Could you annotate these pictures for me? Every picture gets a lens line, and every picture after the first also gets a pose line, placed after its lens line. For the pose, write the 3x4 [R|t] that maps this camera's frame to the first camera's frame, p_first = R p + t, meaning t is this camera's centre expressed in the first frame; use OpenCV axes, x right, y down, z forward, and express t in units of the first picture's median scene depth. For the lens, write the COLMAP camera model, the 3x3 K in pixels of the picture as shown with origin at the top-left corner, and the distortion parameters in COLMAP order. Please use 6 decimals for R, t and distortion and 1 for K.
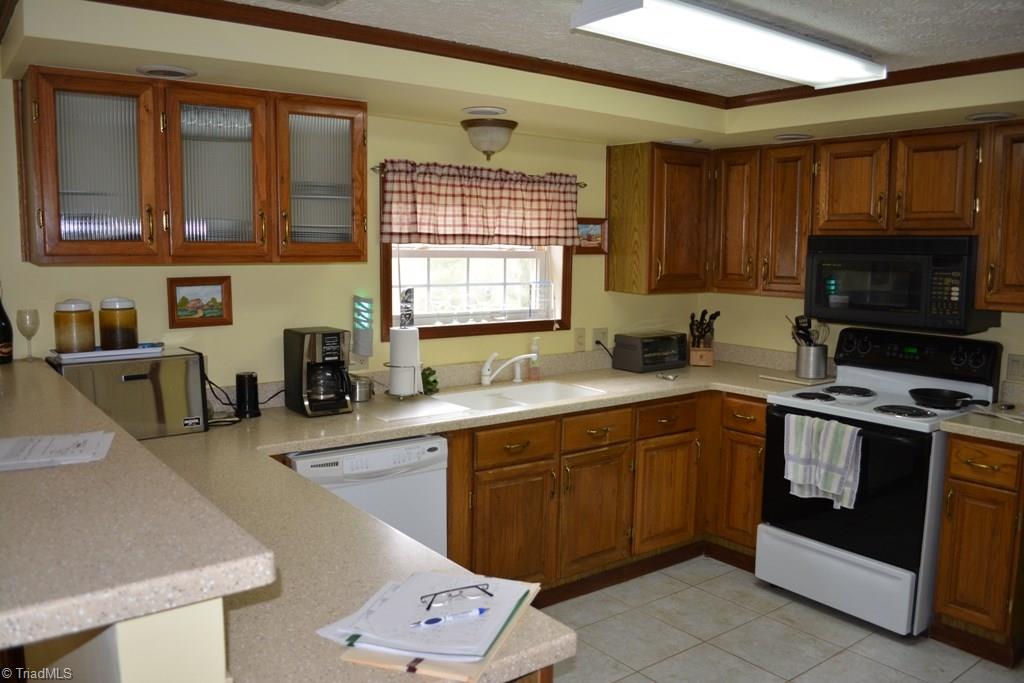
lens RADIAL K [[813.2, 0, 510.7], [0, 813.2, 343.5], [0, 0, 1]] dist [-0.081088, 0.009766]
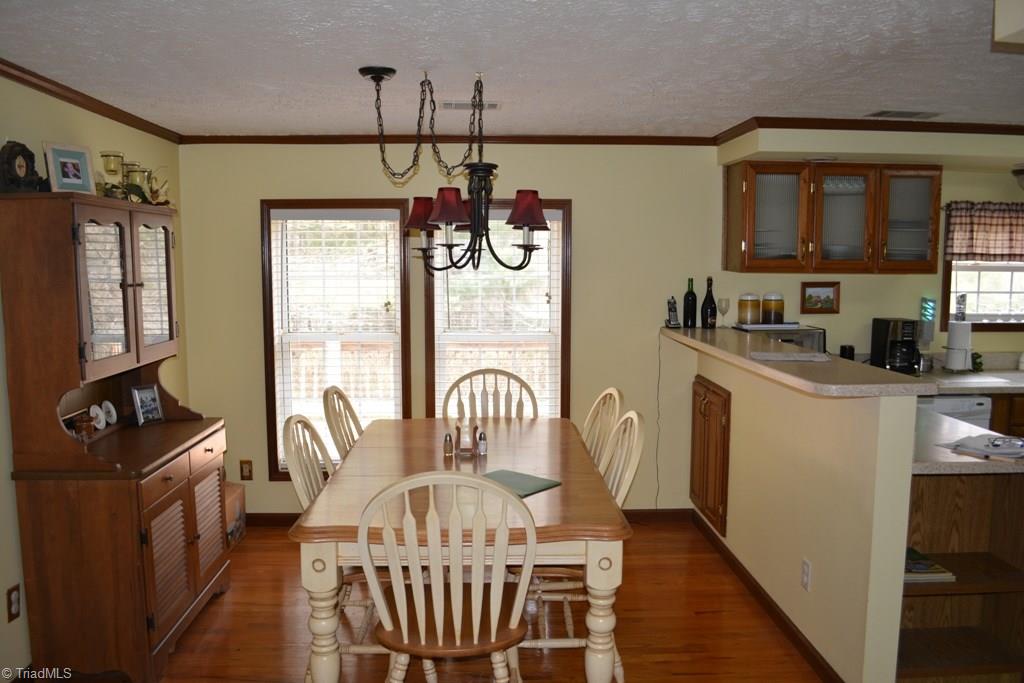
lens RADIAL K [[813.2, 0, 513.9], [0, 813.2, 338.6], [0, 0, 1]] dist [-0.081088, 0.009766]
pose [[0.825424, 0.049877, -0.562306, 0.003299], [-0.060681, 0.998157, -0.000538, 0.055908], [0.561243, 0.034566, 0.826929, -0.541223]]
